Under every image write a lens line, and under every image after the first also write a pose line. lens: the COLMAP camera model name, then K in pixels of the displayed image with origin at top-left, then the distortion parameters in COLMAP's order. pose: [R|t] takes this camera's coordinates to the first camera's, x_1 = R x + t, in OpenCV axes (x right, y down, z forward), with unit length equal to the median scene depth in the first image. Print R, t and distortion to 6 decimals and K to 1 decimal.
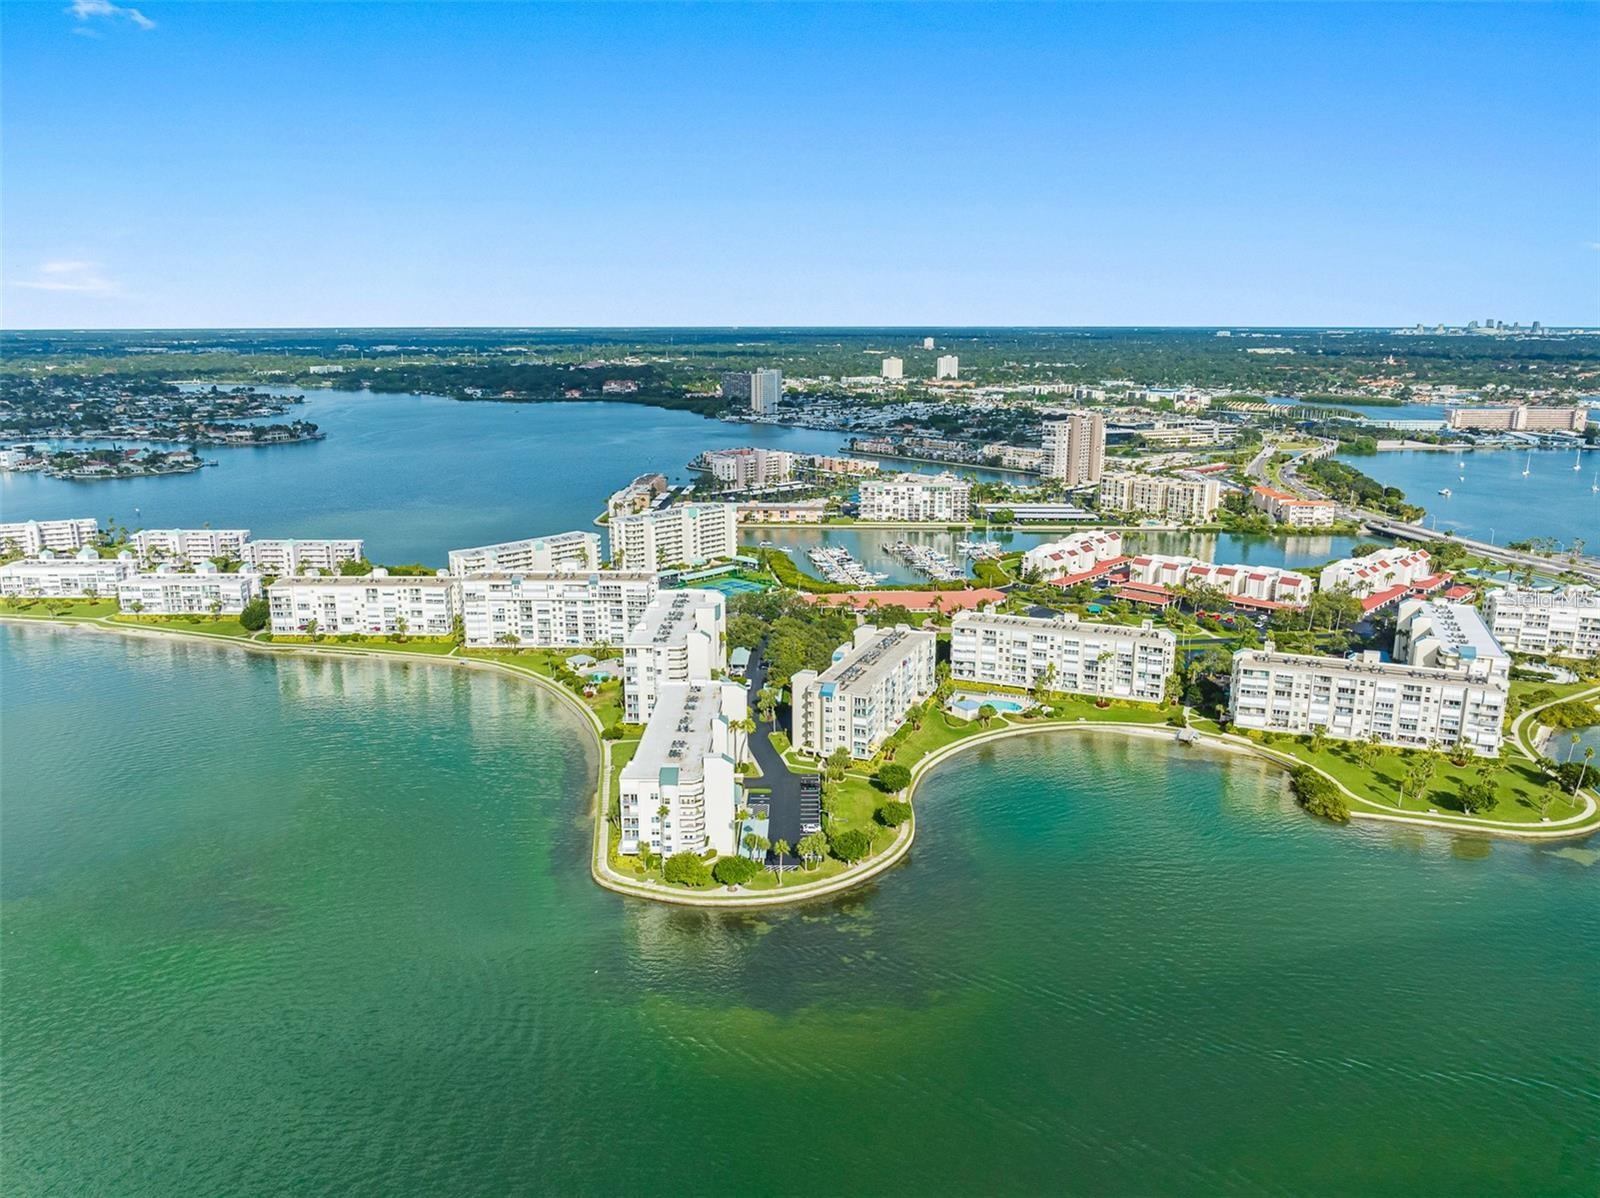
lens RADIAL K [[1161.0, 0, 800.0], [0, 1161.0, 599.0], [0, 0, 1]] dist [-0.007100, -0.001315]
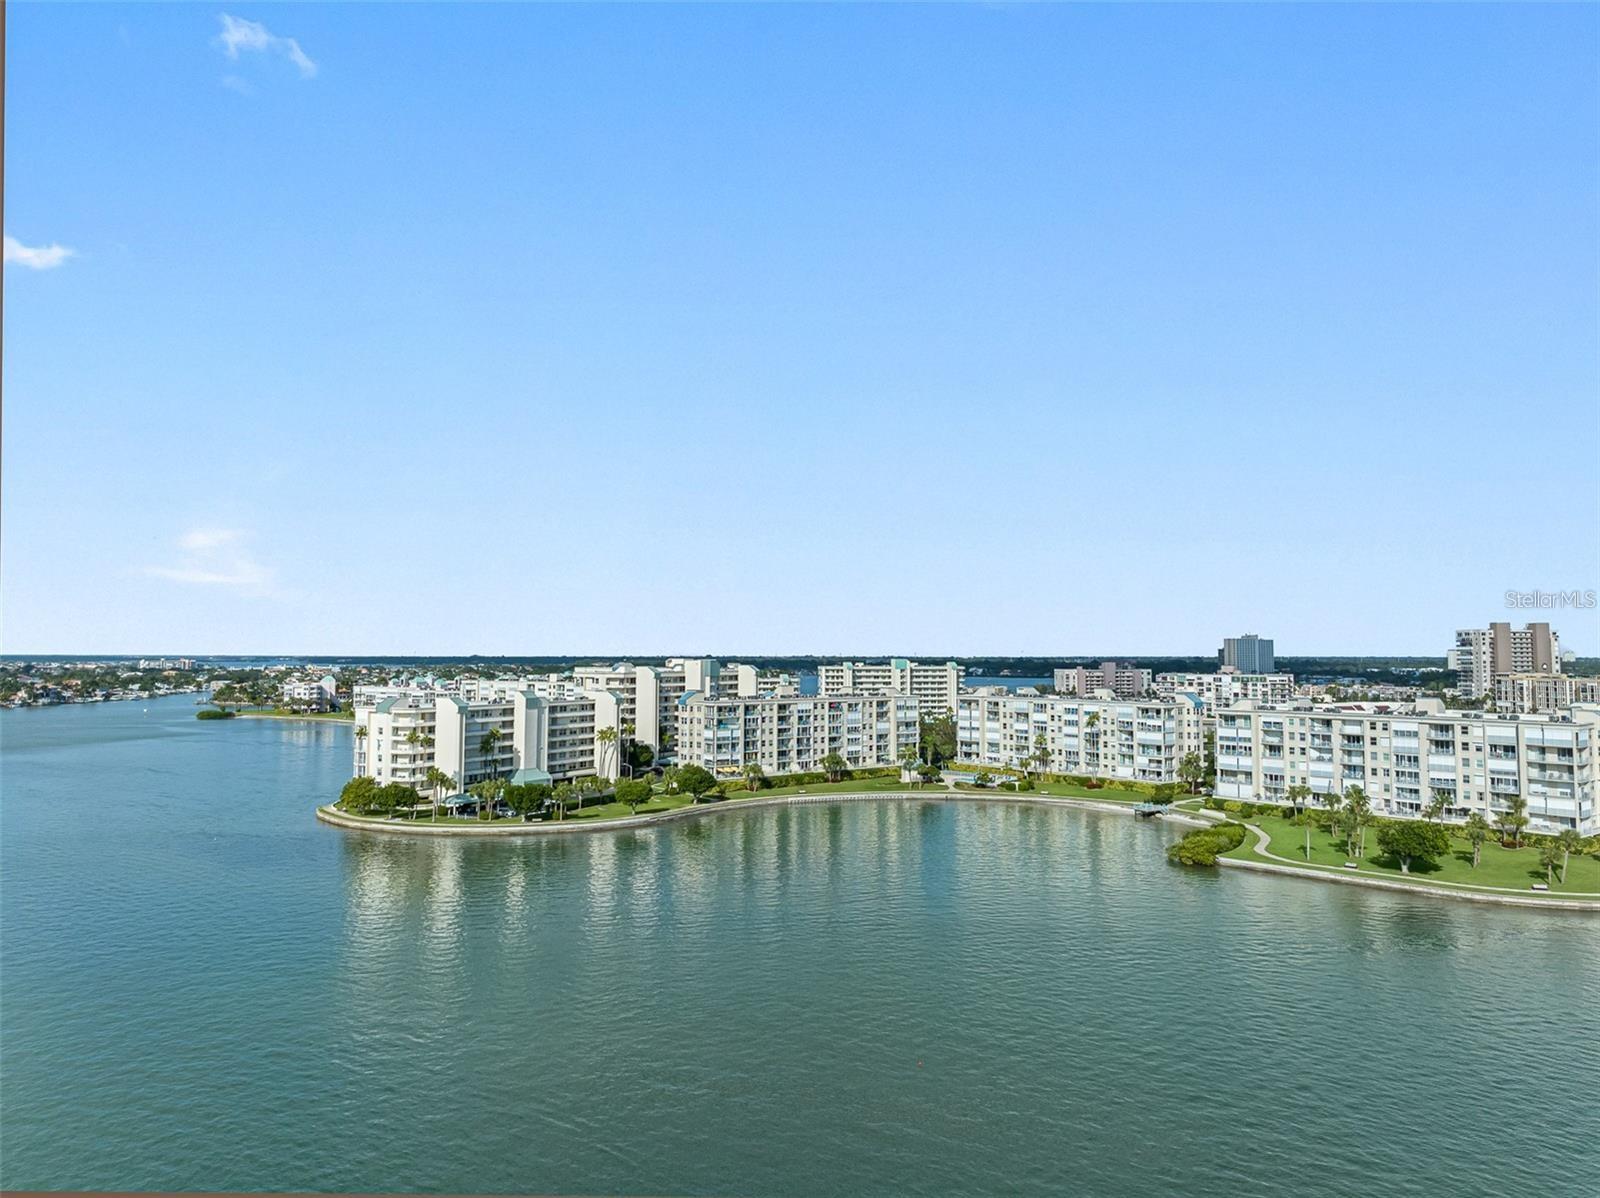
lens RADIAL K [[1161.0, 0, 800.0], [0, 1161.0, 599.0], [0, 0, 1]] dist [-0.007100, -0.001315]
pose [[0.865219, -0.016395, -0.501126, 0.522354], [-0.127489, 0.959422, -0.251505, 0.207227], [0.484915, 0.281496, 0.828020, 0.259482]]
